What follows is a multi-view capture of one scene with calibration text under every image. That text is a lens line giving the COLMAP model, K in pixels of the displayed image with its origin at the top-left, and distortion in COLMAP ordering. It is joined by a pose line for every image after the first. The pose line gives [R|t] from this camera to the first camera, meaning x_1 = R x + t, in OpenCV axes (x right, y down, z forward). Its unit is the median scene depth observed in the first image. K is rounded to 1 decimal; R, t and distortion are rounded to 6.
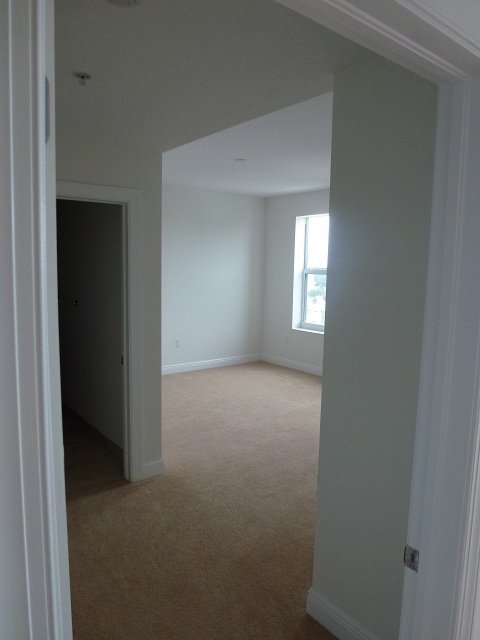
lens RADIAL K [[458.0, 0, 240.0], [0, 458.0, 320.0], [0, 0, 1]] dist [-0.055258, 0.003752]
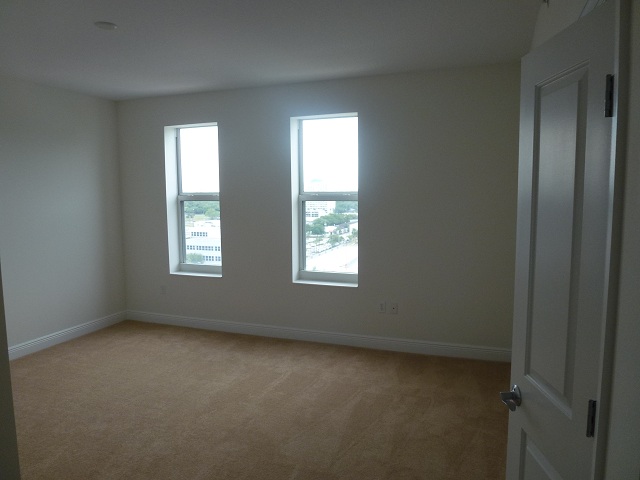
lens RADIAL K [[458.0, 0, 320.0], [0, 458.0, 240.0], [0, 0, 1]] dist [-0.055258, 0.003752]
pose [[0.852139, -0.081911, 0.516866, -0.061712], [0.086298, 0.996147, 0.015589, -0.027767], [-0.516152, 0.031320, 0.855924, 0.227193]]
